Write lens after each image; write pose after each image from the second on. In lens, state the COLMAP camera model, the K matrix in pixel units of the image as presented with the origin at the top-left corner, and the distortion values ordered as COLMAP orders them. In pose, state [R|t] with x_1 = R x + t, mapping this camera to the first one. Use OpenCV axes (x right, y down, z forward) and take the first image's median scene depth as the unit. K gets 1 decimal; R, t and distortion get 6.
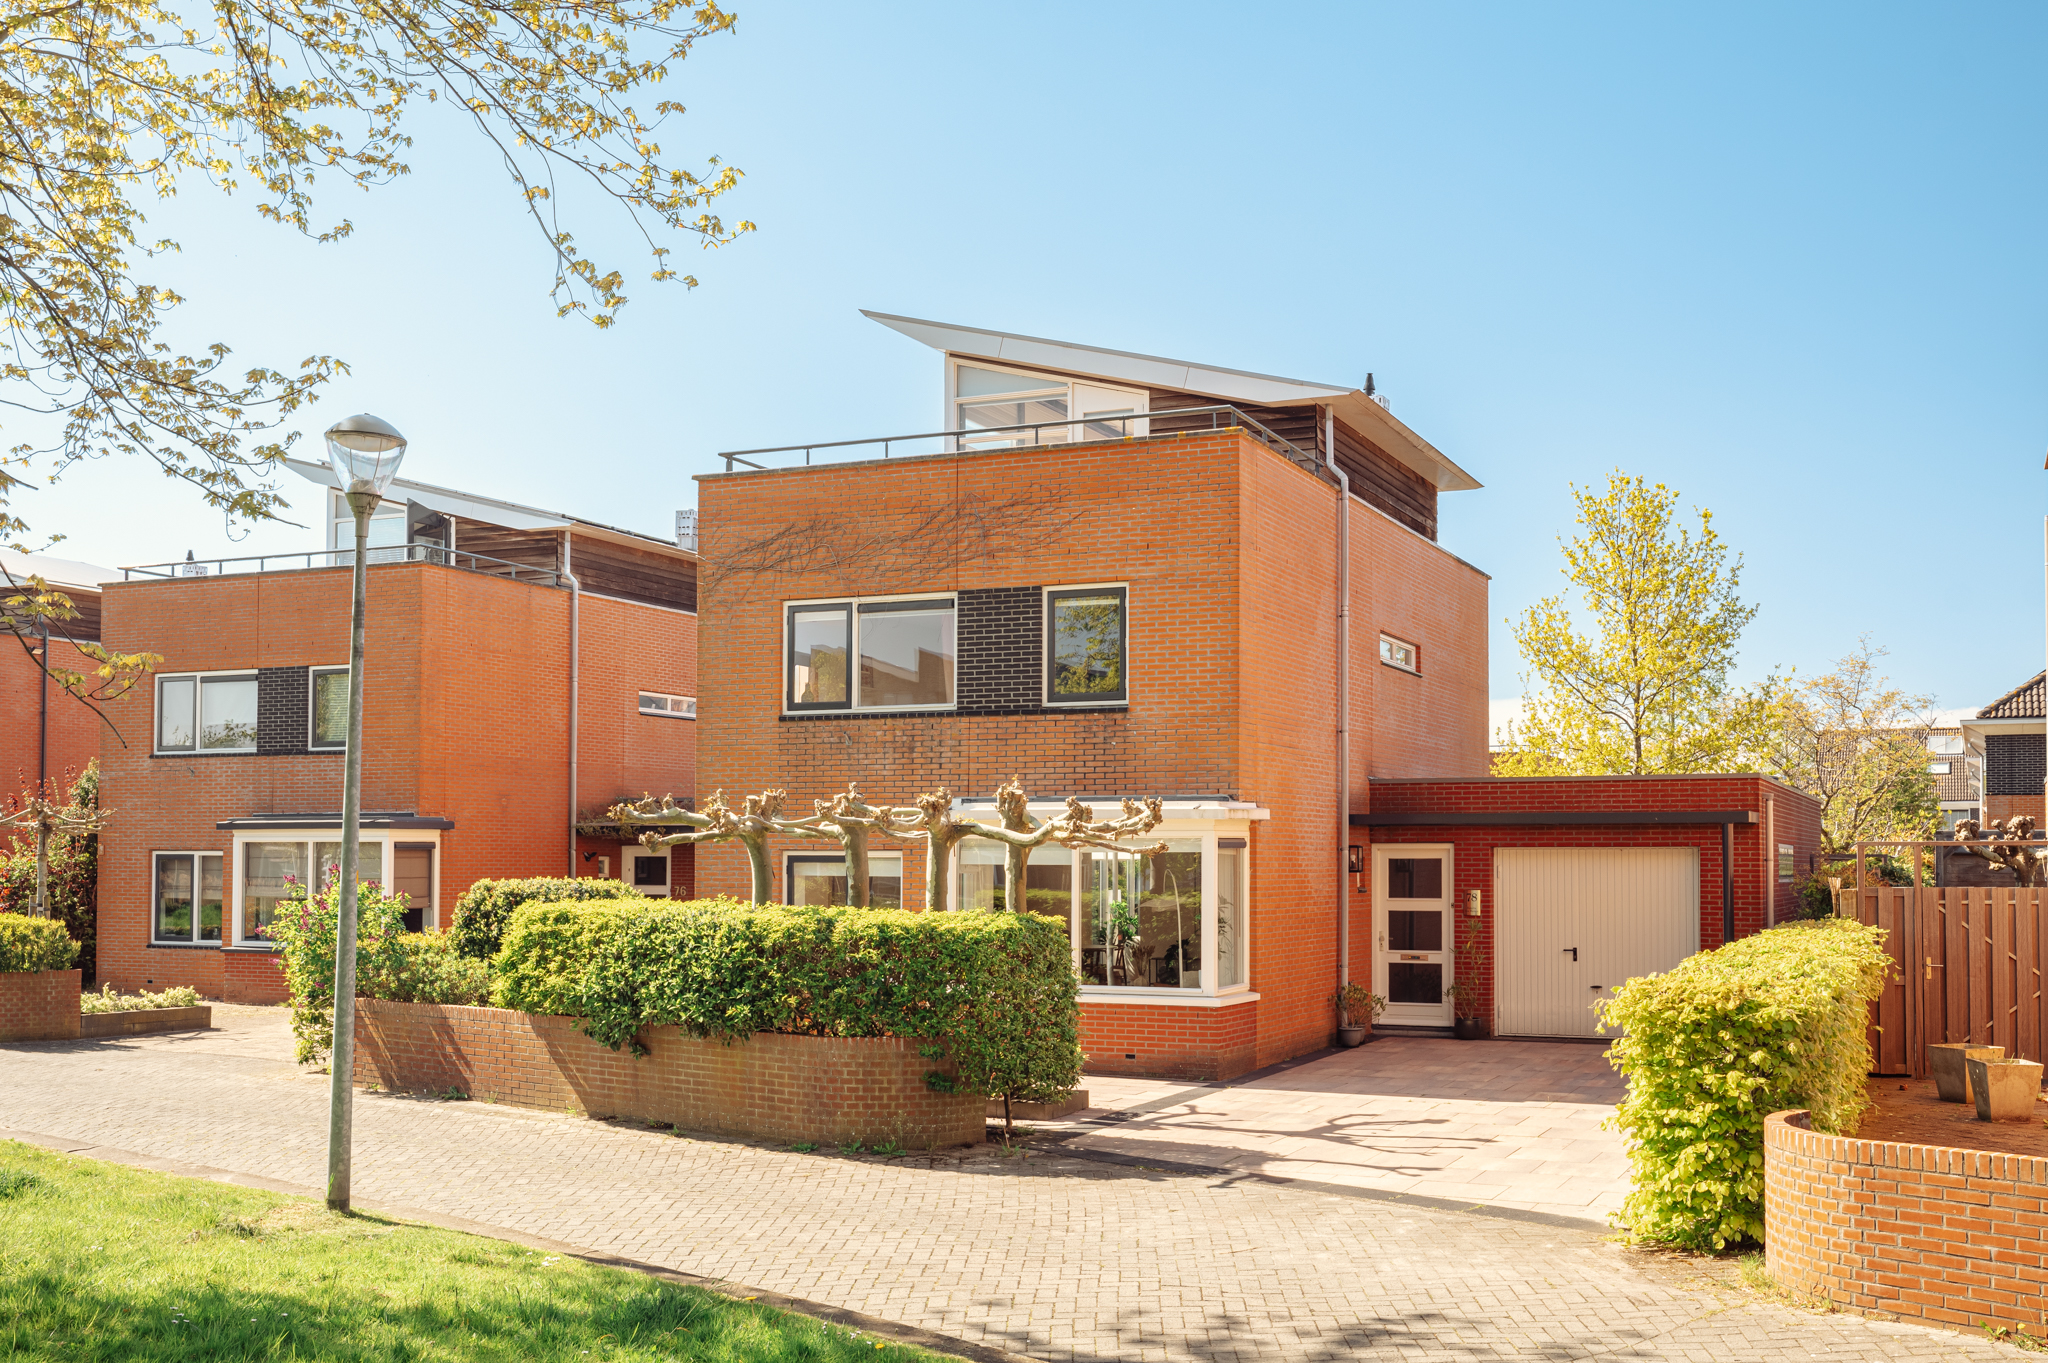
lens RADIAL K [[2062.9, 0, 1081.6], [0, 2062.9, 725.7], [0, 0, 1]] dist [-0.013689, 0.000000]
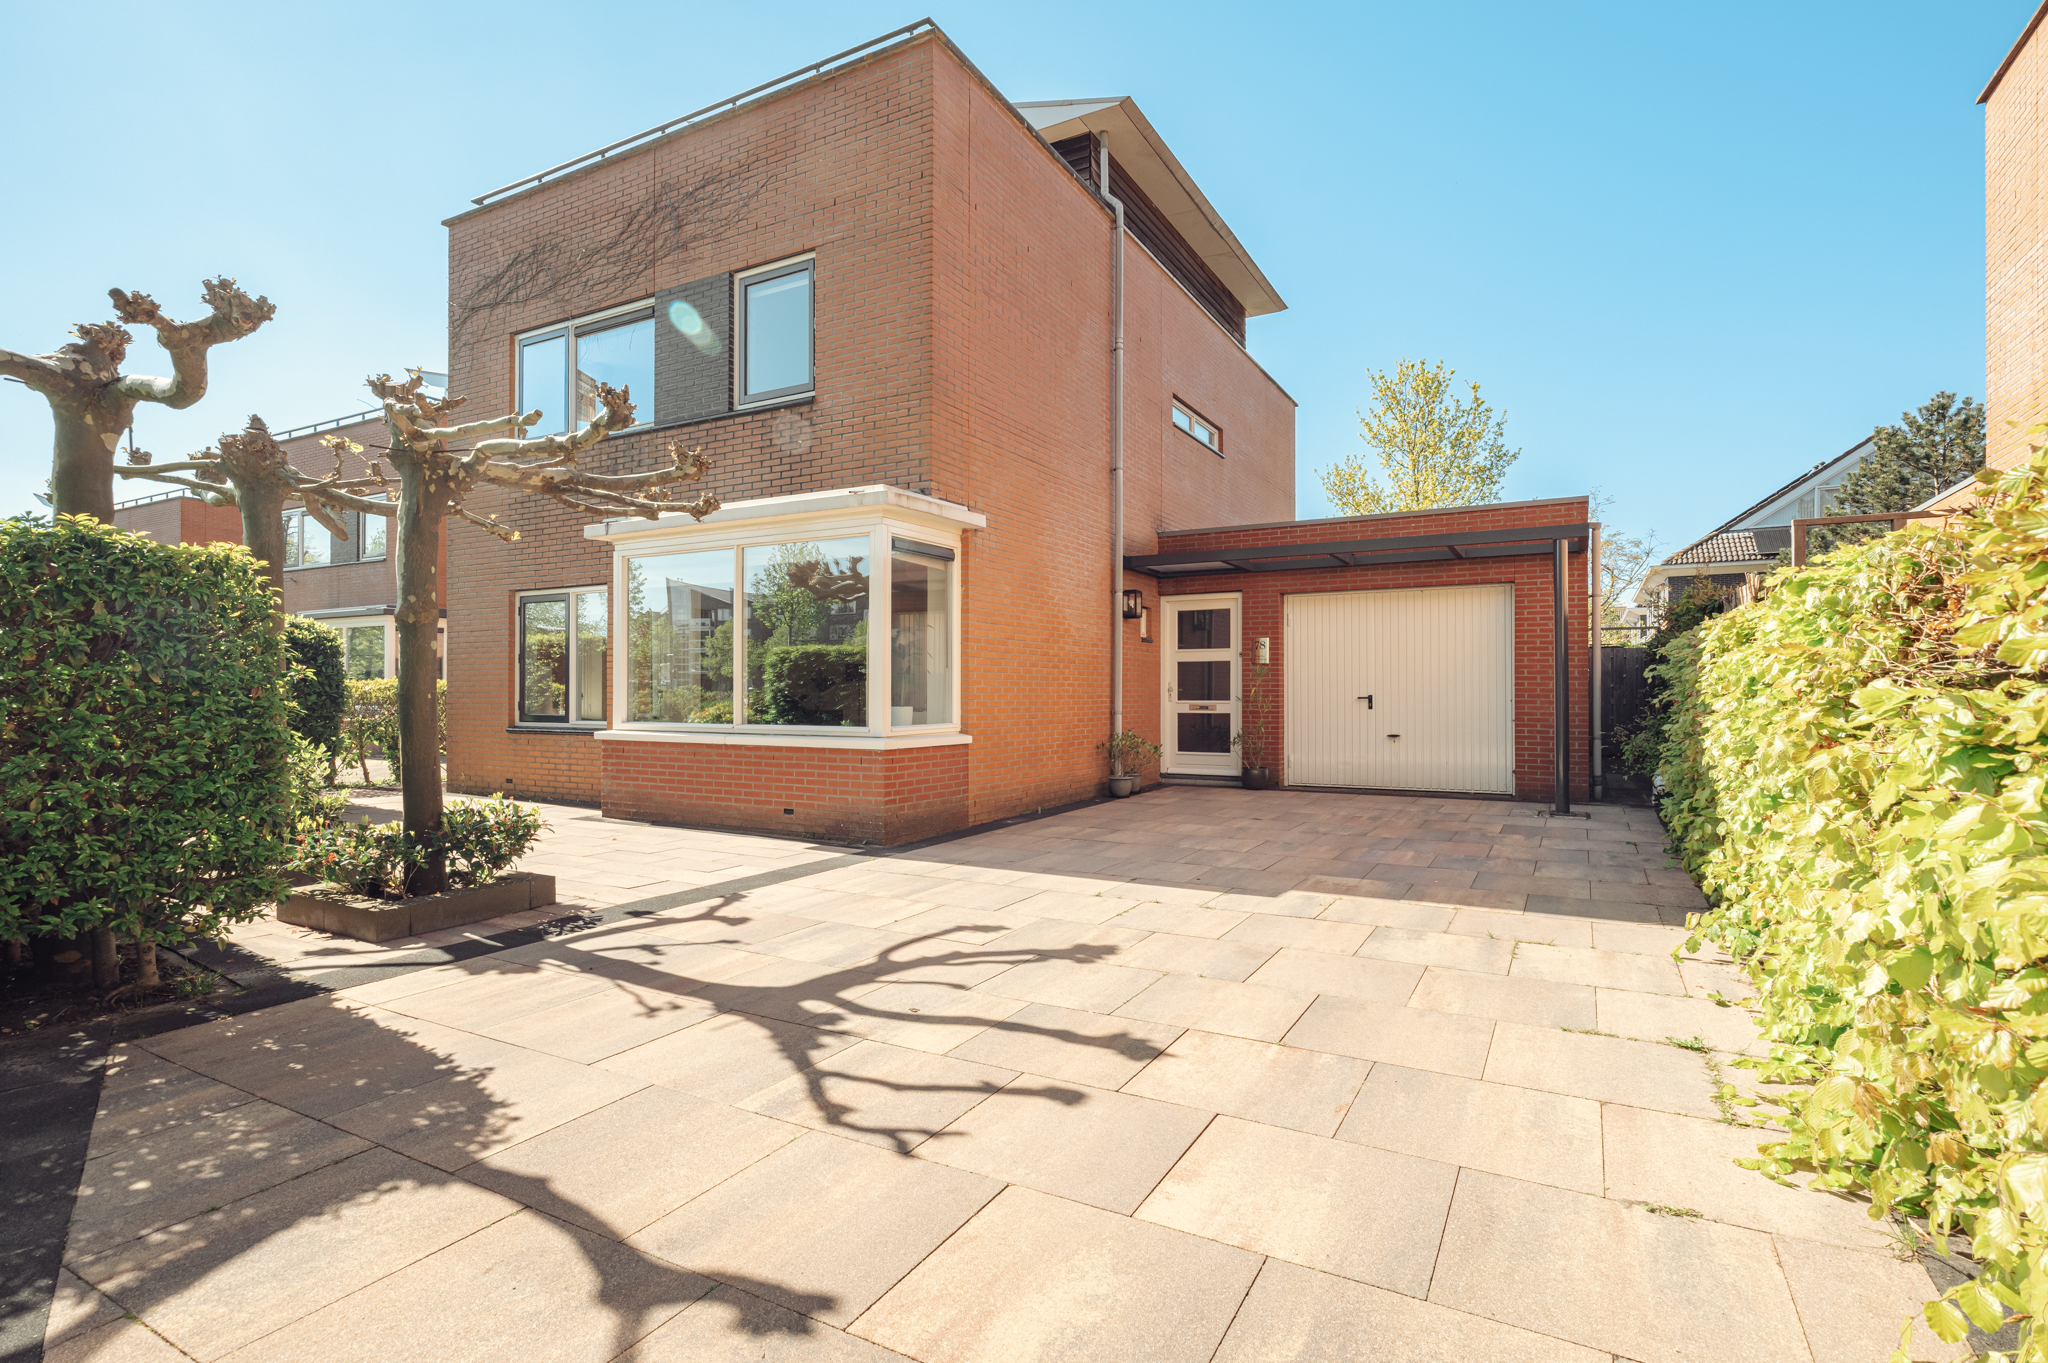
lens RADIAL K [[959.4, 0, 984.2], [0, 959.4, 678.2], [0, 0, 1]] dist [-0.004953, 0.000848]
pose [[0.989107, -0.008733, -0.146936, 0.134898], [0.015584, 0.998841, 0.045535, 0.081294], [0.146368, -0.047329, 0.988097, 0.565131]]
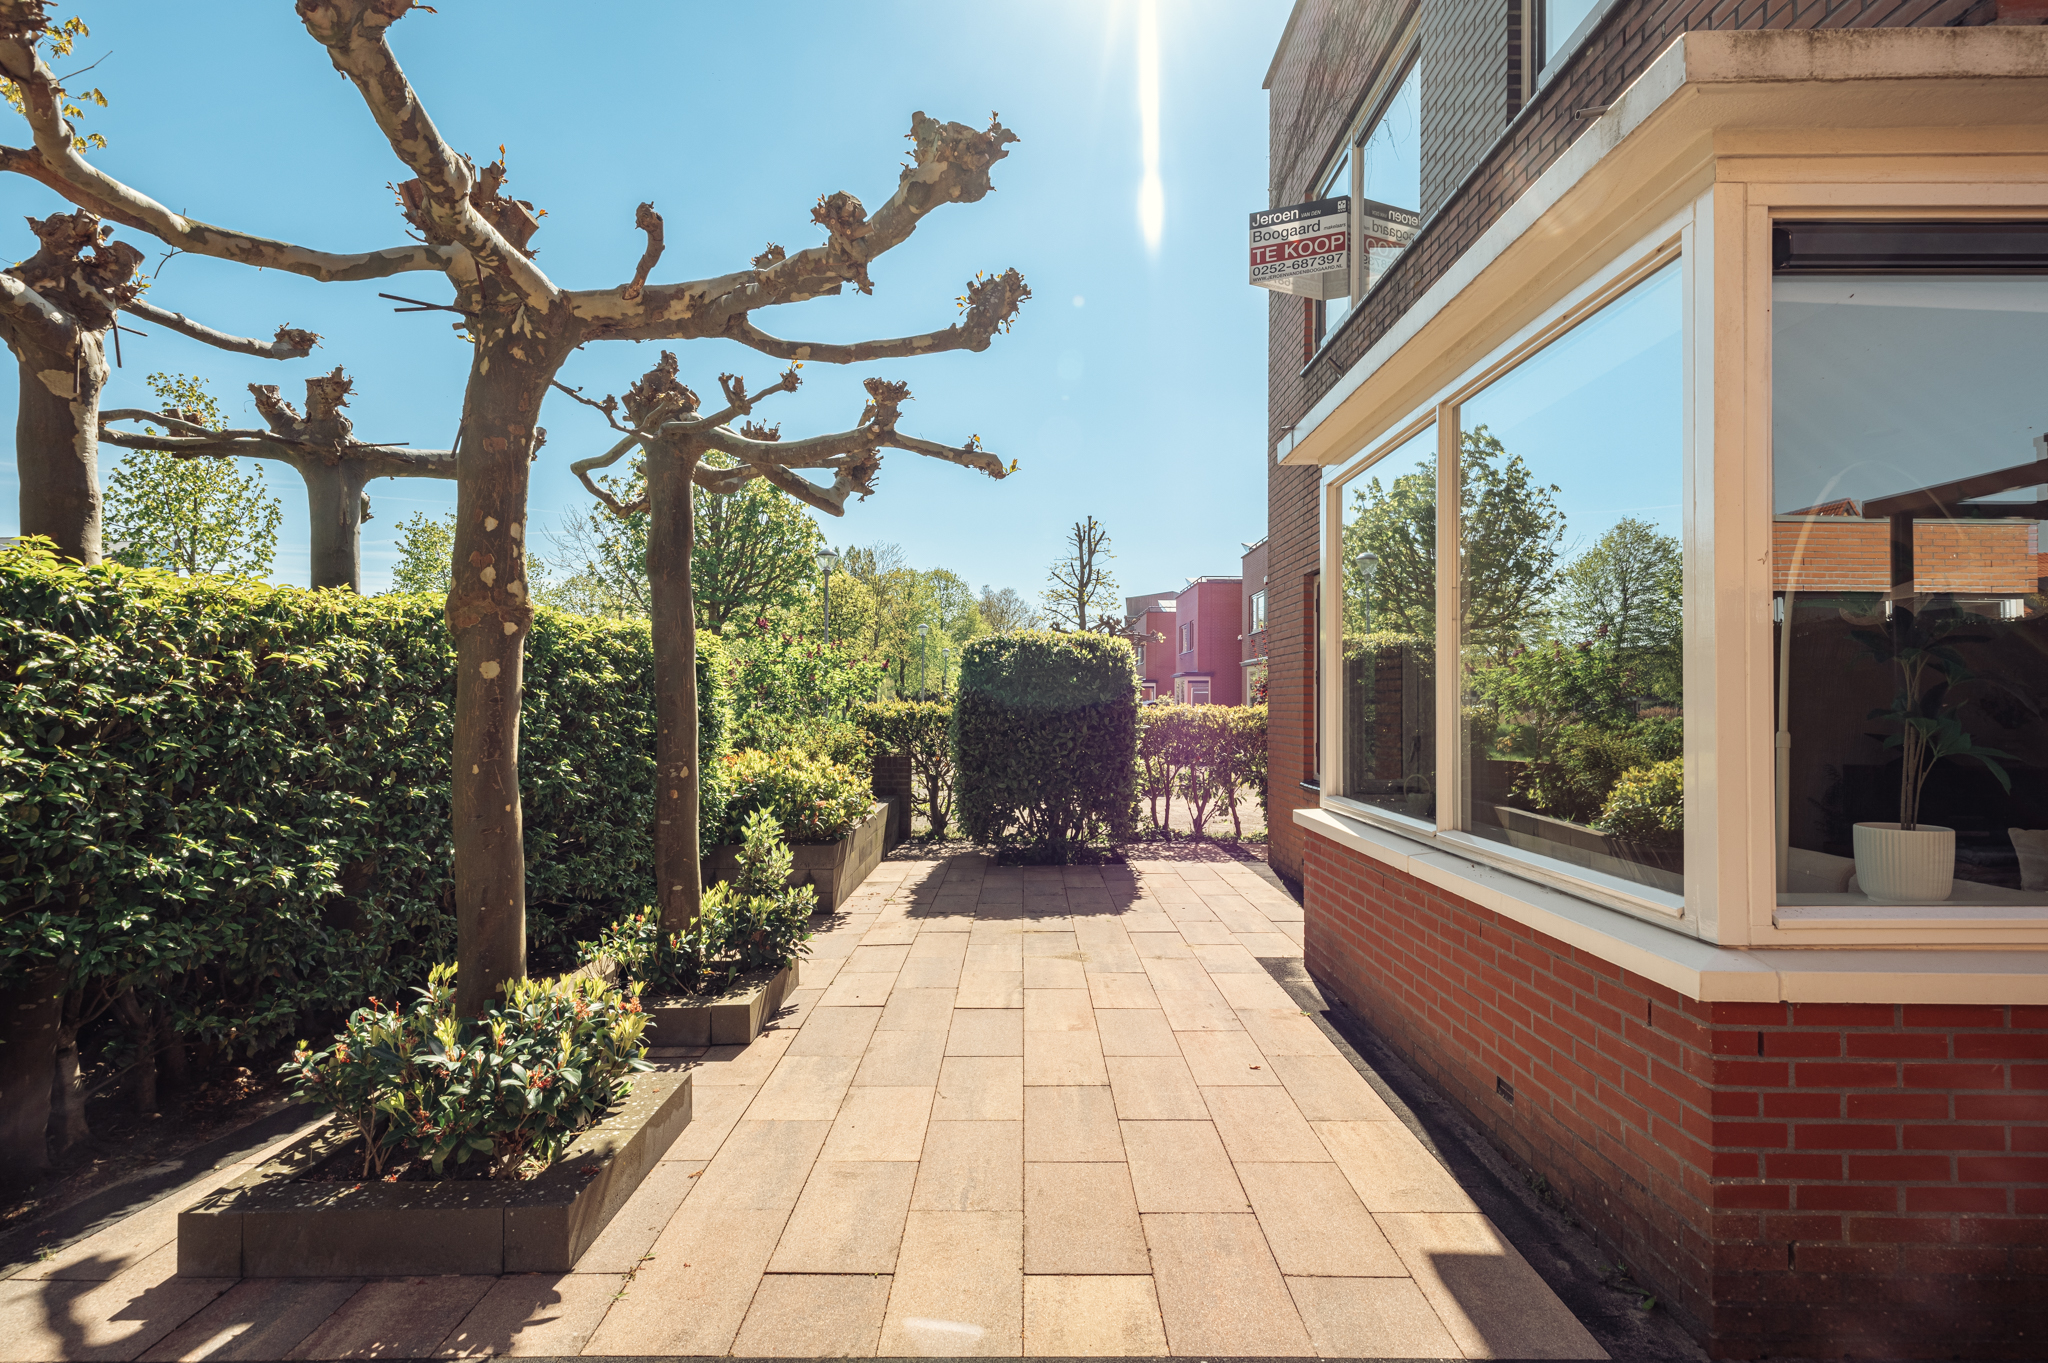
lens RADIAL K [[1068.1, 0, 1019.1], [0, 1068.1, 688.8], [0, 0, 1]] dist [-0.000205, -0.000103]
pose [[0.391736, -0.019706, -0.919866, 0.120230], [0.052261, 0.998633, 0.000863, 0.087558], [0.918592, -0.048411, 0.392231, 0.769056]]
